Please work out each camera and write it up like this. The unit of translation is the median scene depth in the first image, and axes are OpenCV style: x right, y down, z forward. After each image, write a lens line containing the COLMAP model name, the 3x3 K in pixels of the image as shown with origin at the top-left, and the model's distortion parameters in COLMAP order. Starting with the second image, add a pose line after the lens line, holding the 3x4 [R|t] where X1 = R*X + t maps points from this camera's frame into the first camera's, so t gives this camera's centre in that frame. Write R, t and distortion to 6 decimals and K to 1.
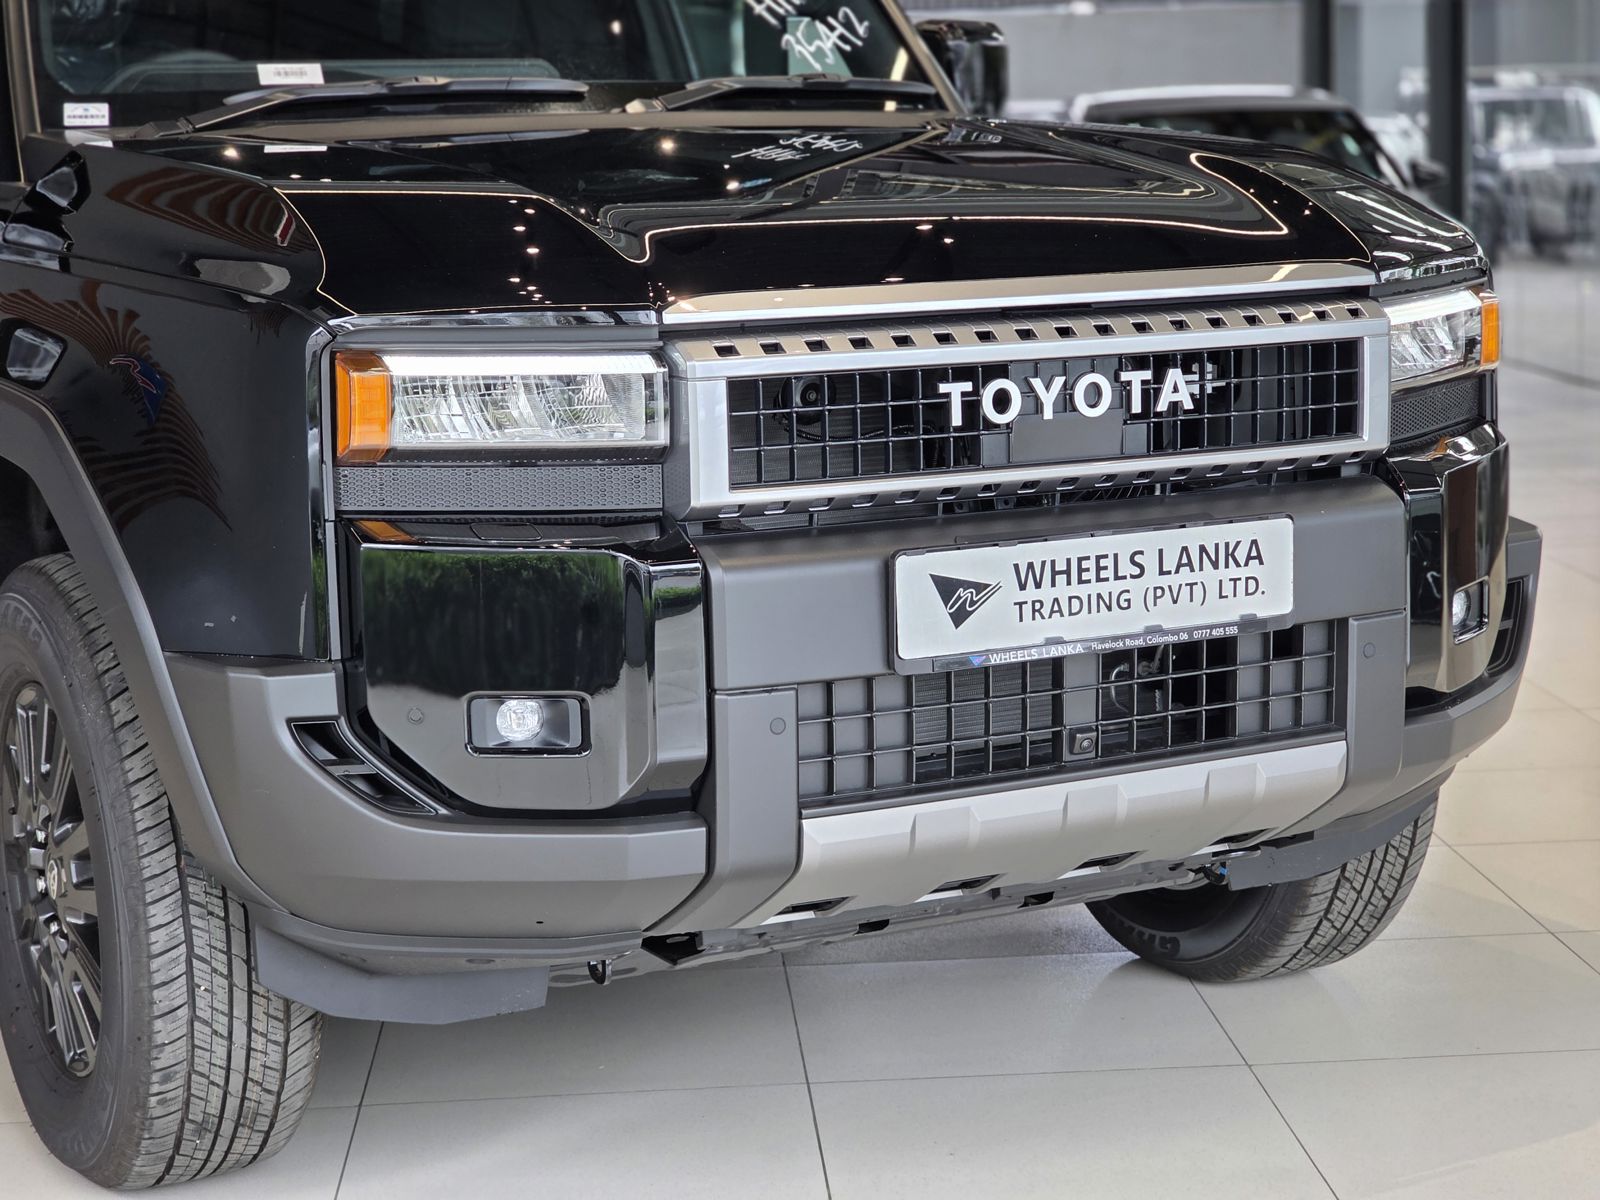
lens RADIAL K [[3121.9, 0, 801.3], [0, 3121.9, 601.2], [0, 0, 1]] dist [-0.025375, 0.000000]
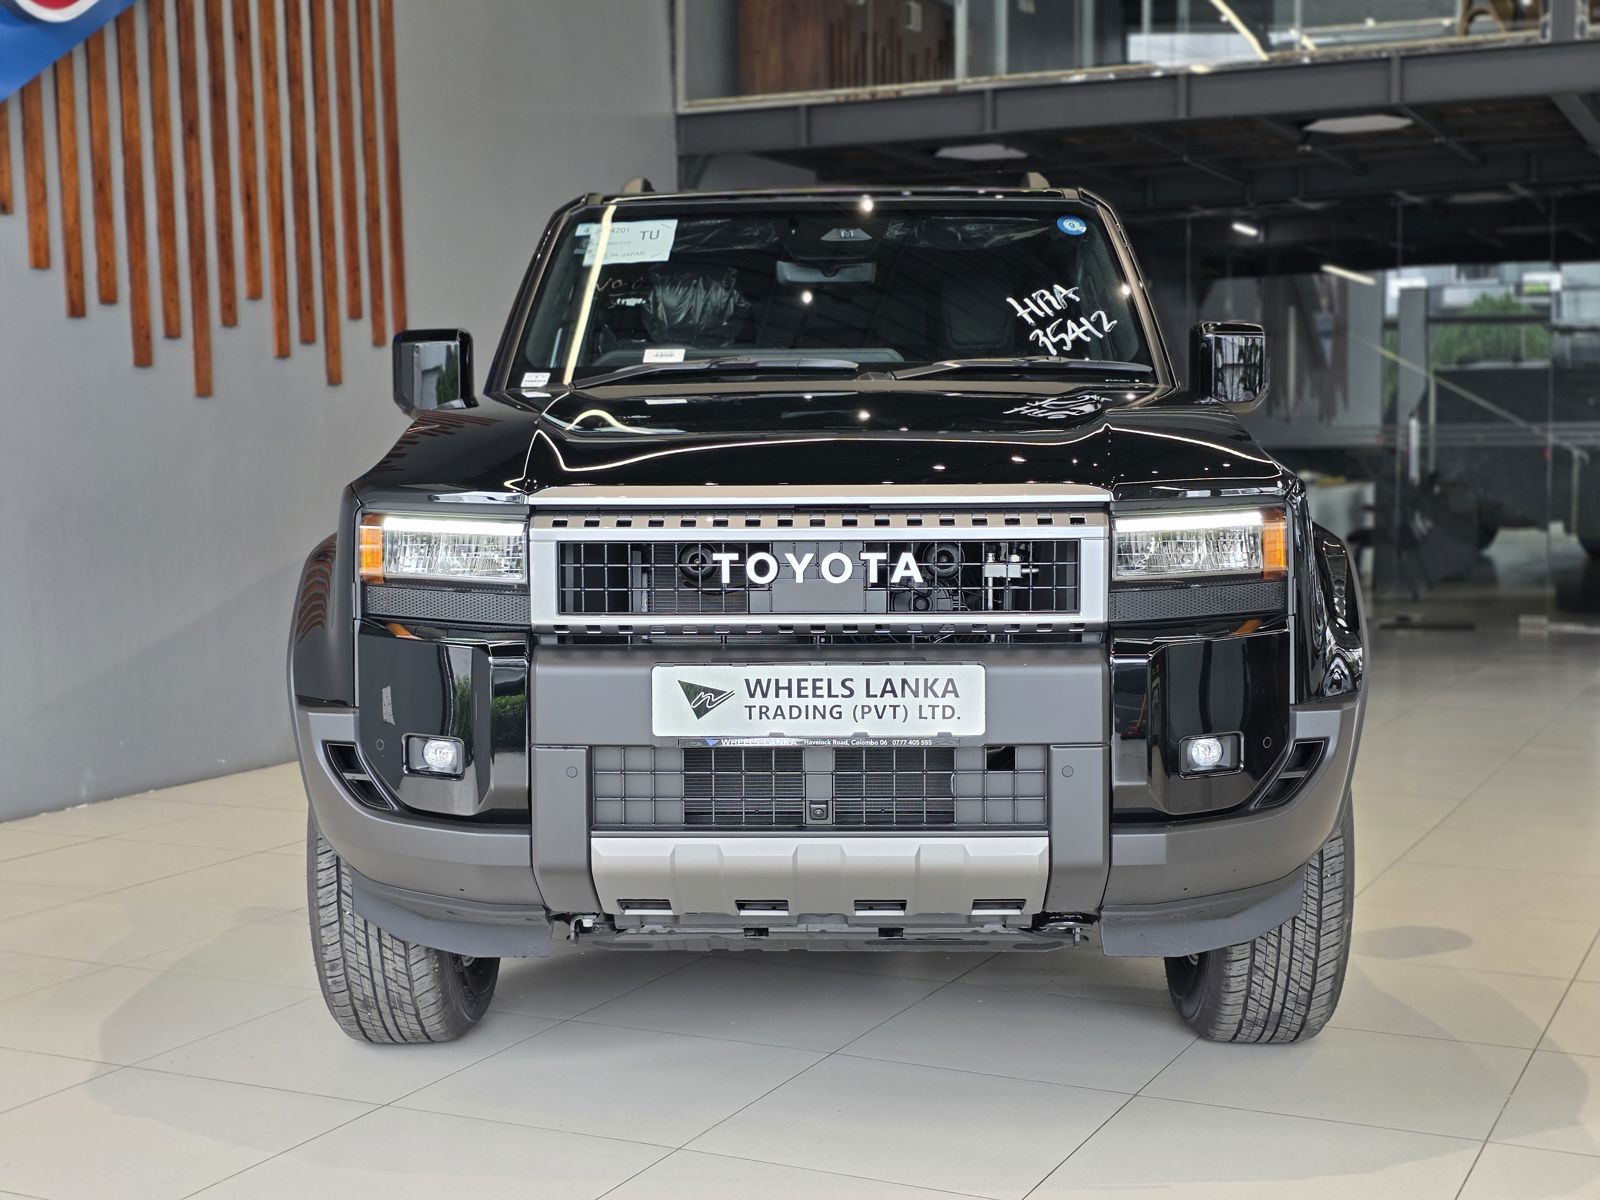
lens RADIAL K [[2195.4, 0, 764.2], [0, 2195.4, 590.6], [0, 0, 1]] dist [0.105922, 0.000000]
pose [[0.863358, 0.052020, -0.501904, 0.570128], [-0.089672, 0.994657, -0.051160, -0.001354], [0.496561, 0.089176, 0.863409, 0.116837]]
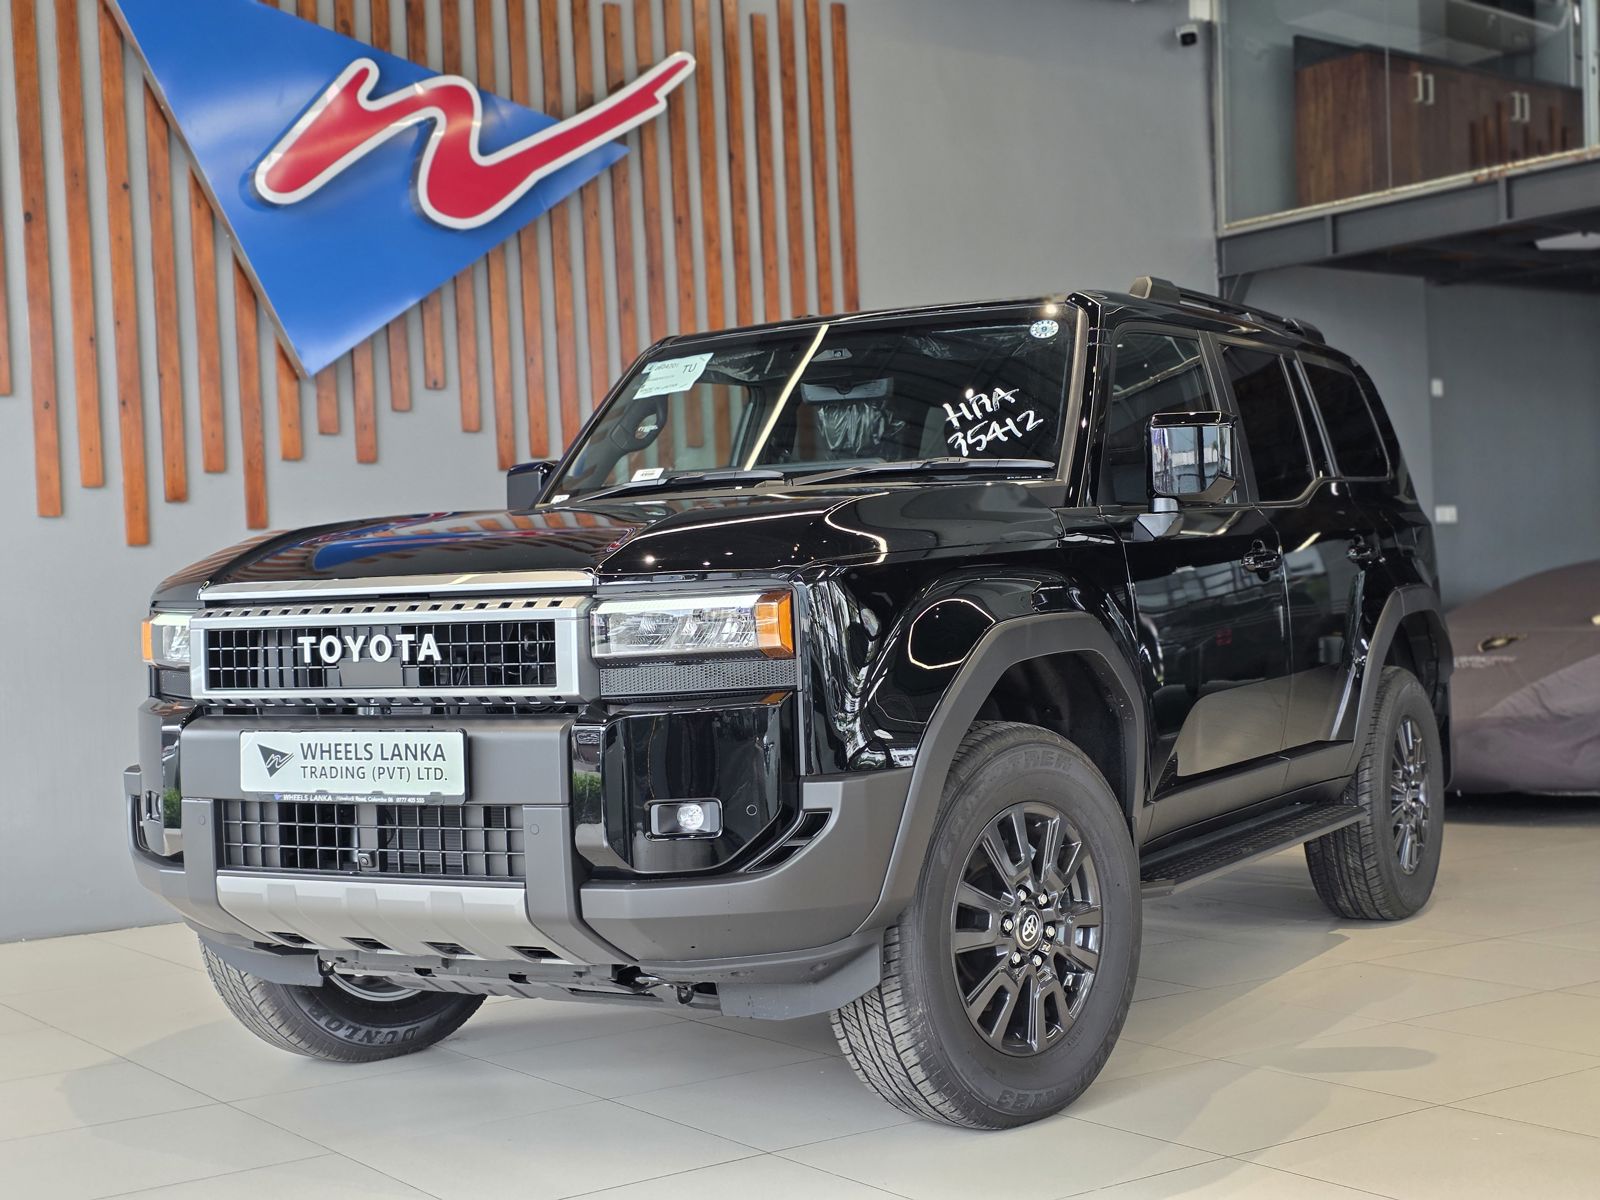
lens RADIAL K [[2195.4, 0, 770.6], [0, 2195.4, 591.1], [0, 0, 1]] dist [0.105922, 0.000000]
pose [[0.521538, 0.000594, -0.853228, 1.196991], [-0.109200, 0.991822, -0.066058, -0.041626], [0.846211, 0.127624, 0.517338, 0.568044]]
